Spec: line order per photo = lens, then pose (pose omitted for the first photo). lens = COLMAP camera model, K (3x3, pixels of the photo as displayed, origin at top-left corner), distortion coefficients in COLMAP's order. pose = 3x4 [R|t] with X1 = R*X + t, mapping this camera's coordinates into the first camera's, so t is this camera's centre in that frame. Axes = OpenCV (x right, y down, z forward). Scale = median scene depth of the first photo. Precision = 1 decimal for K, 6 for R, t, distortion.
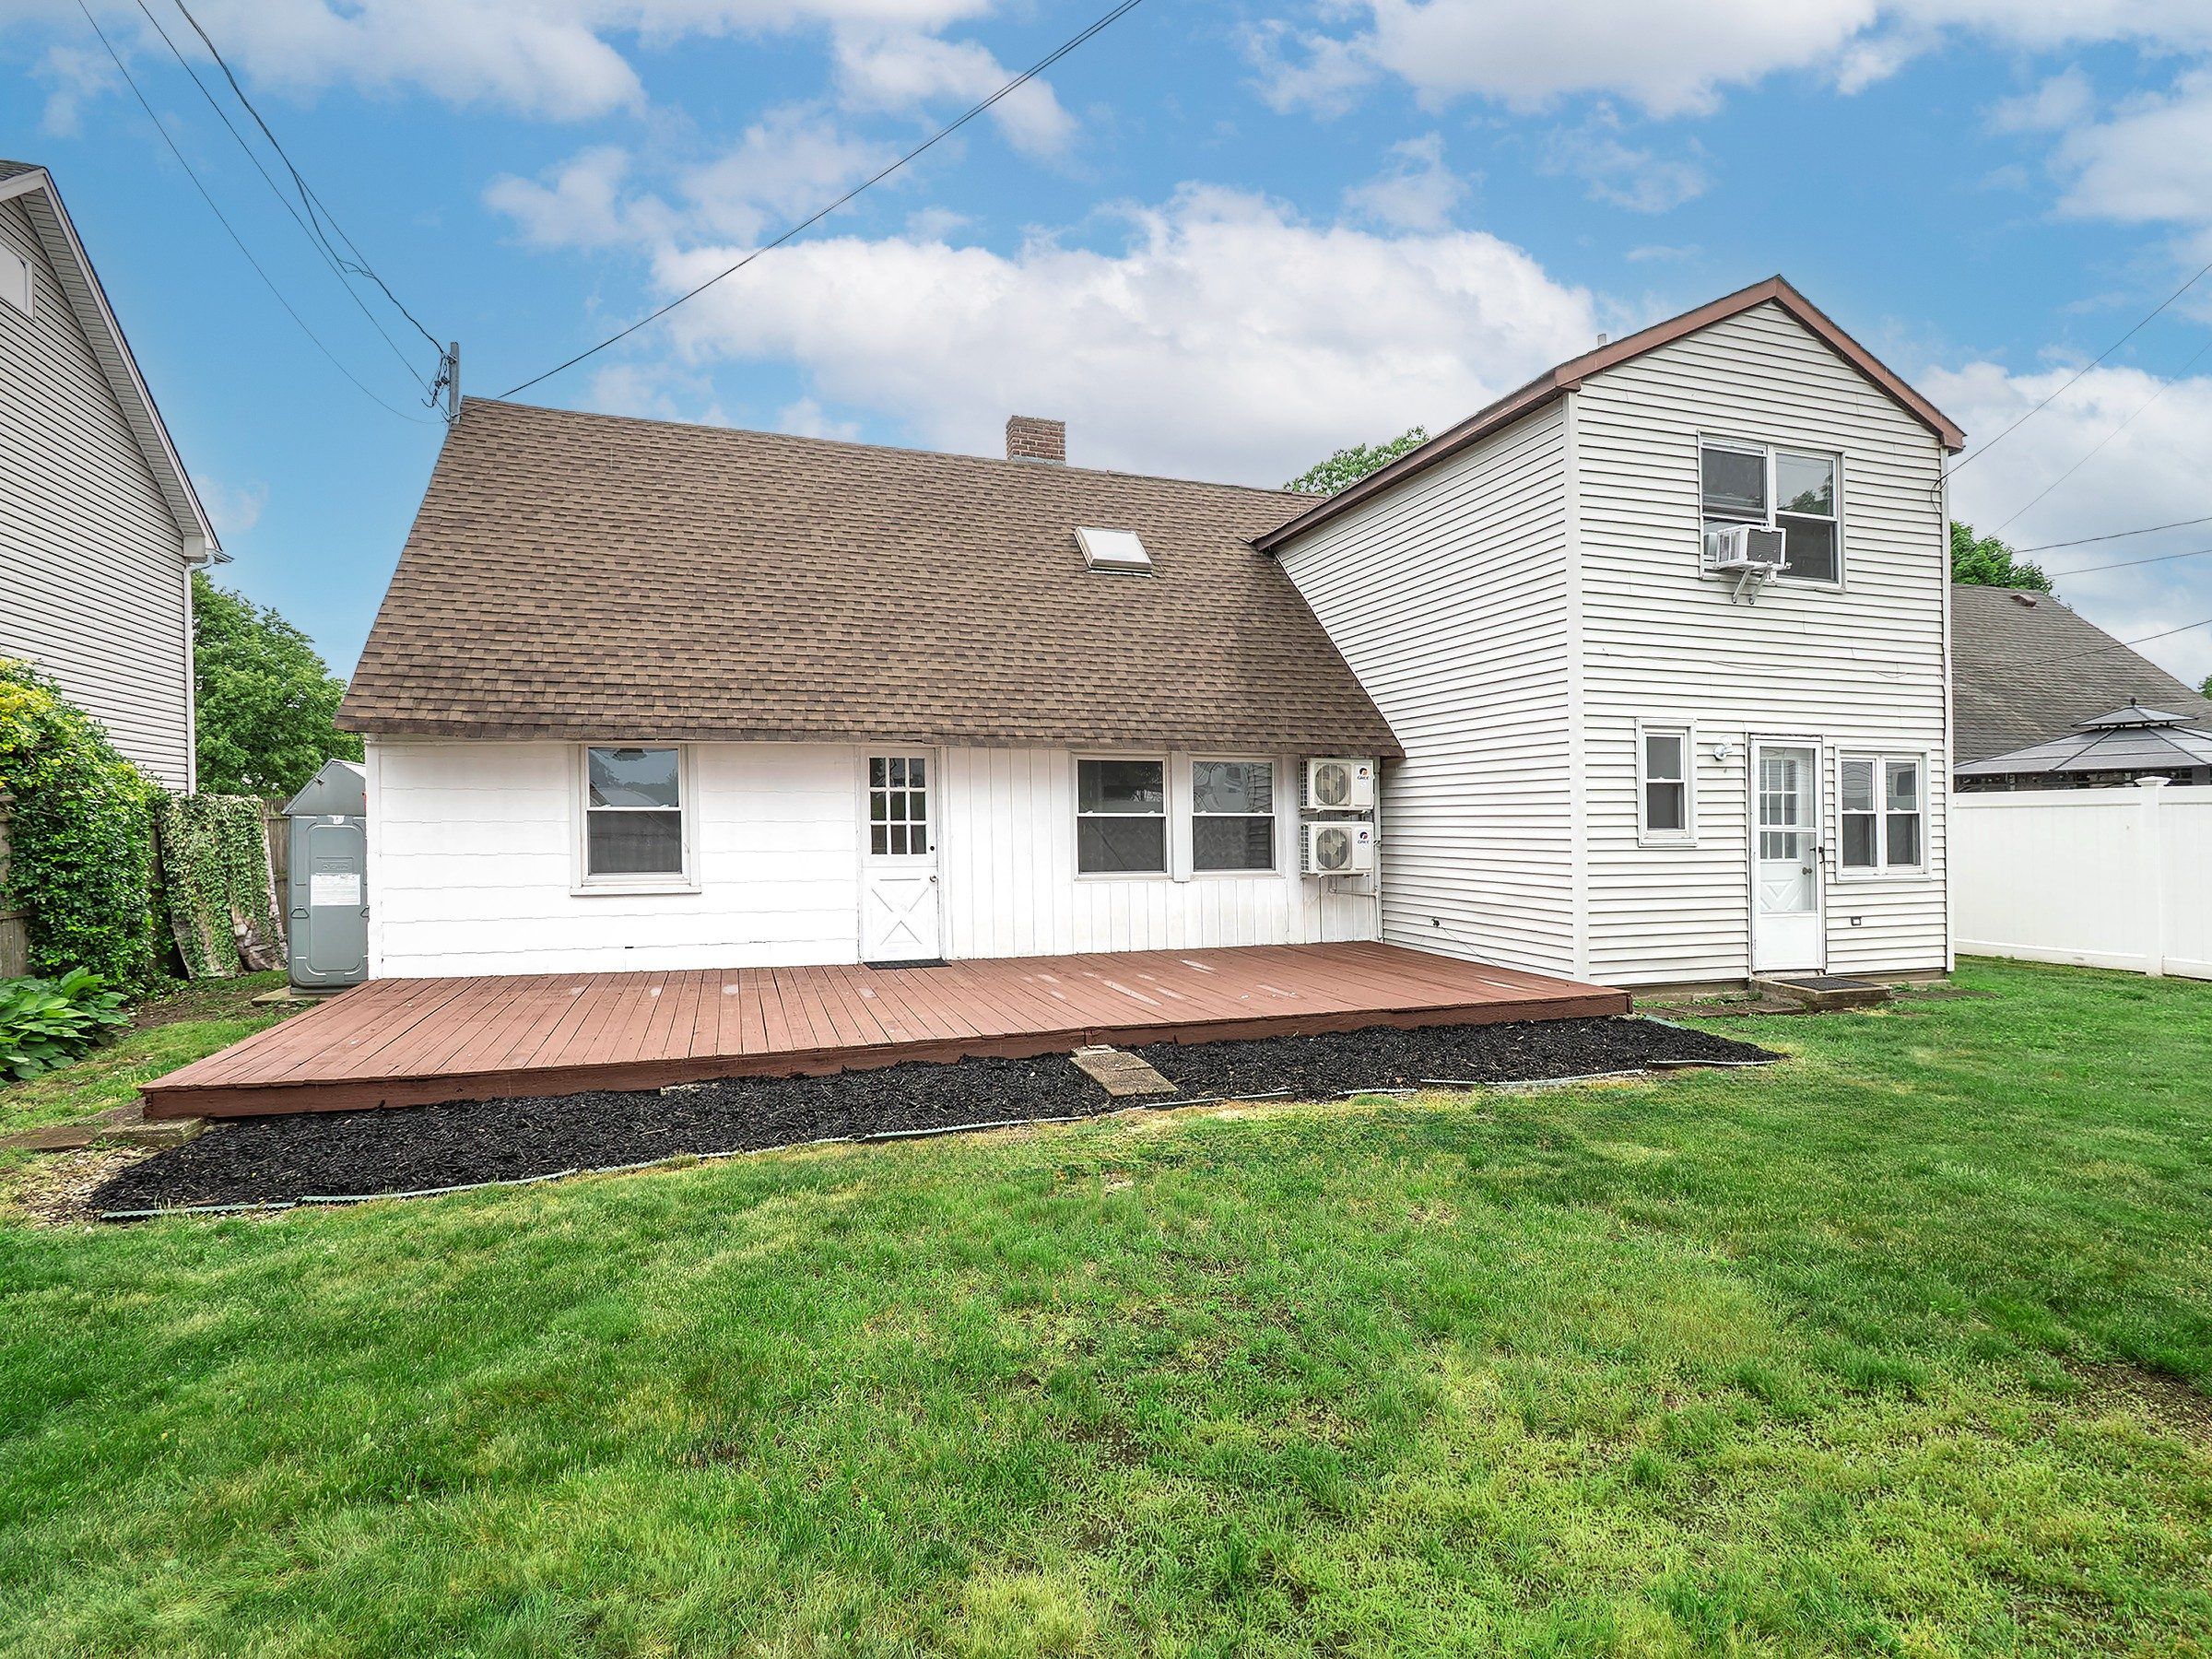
lens RADIAL K [[1131.6, 0, 1102.3], [0, 1131.6, 789.9], [0, 0, 1]] dist [0.002056, -0.000457]
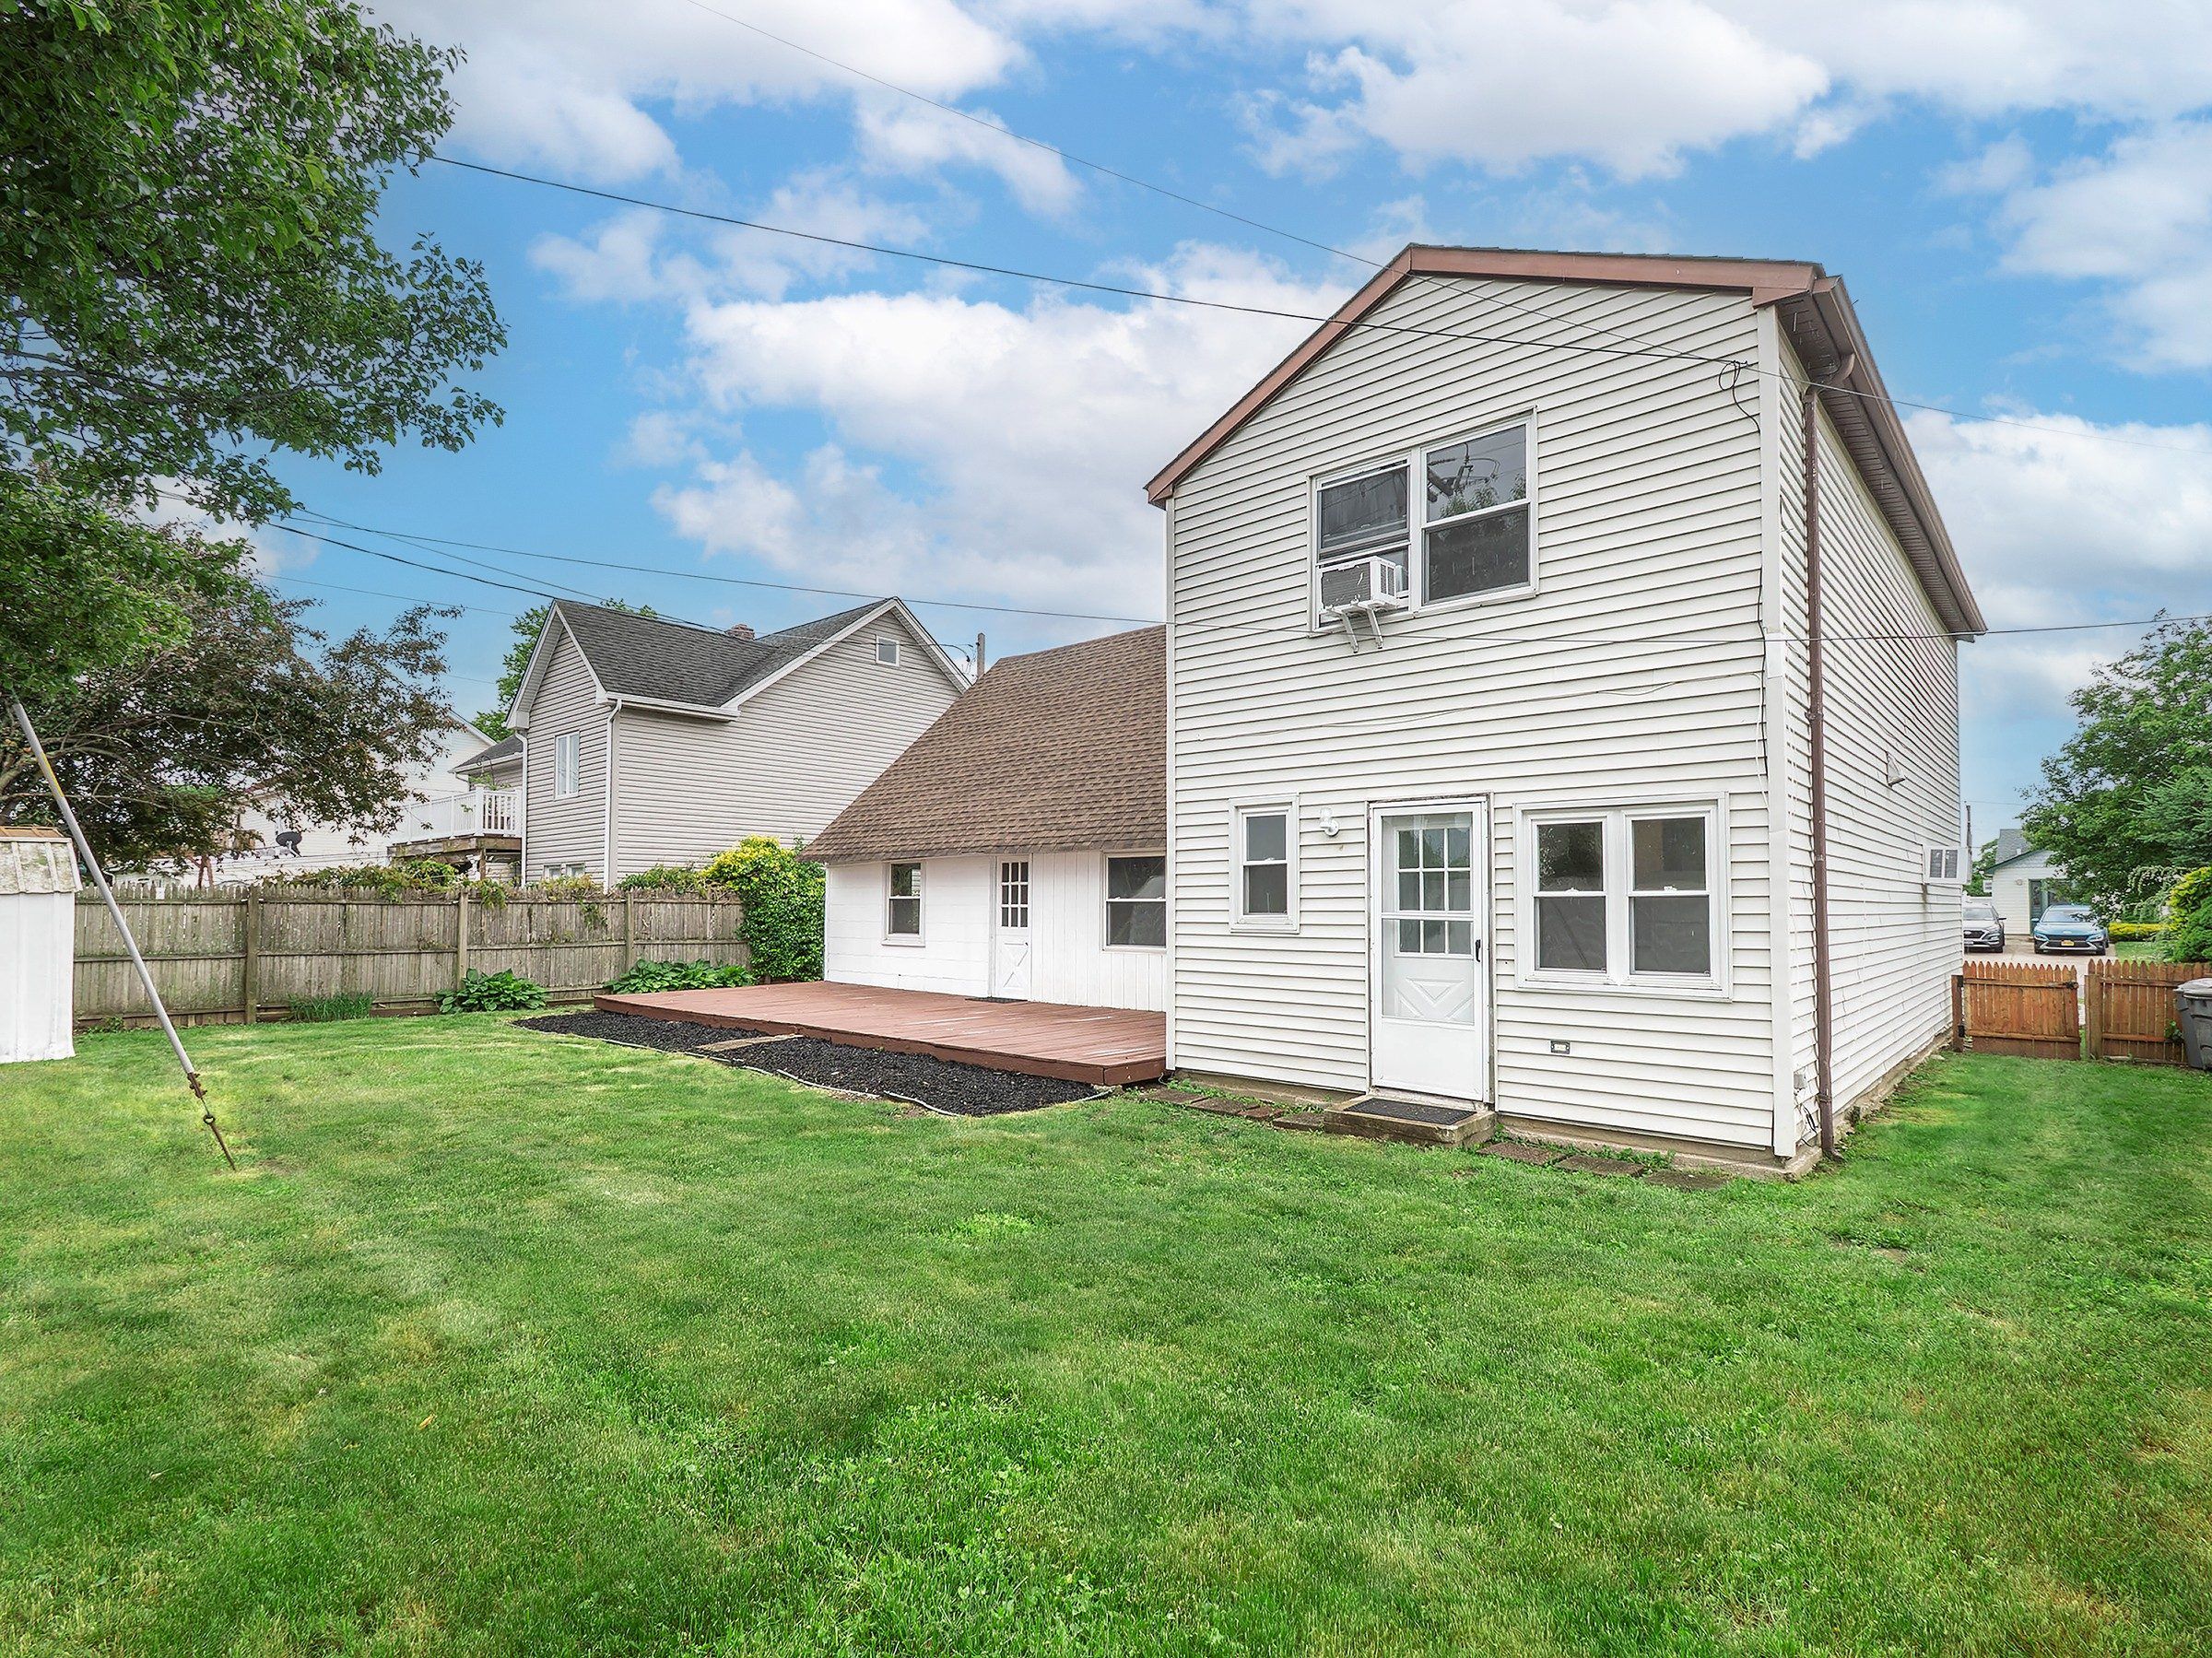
lens RADIAL K [[1069.9, 0, 1106.0], [0, 1069.9, 829.0], [0, 0, 1]] dist [0.001876, 0.000167]
pose [[0.487773, -0.060302, -0.870885, 1.114512], [0.021181, 0.998135, -0.057250, 0.011344], [0.872714, 0.009478, 0.488141, 0.416846]]
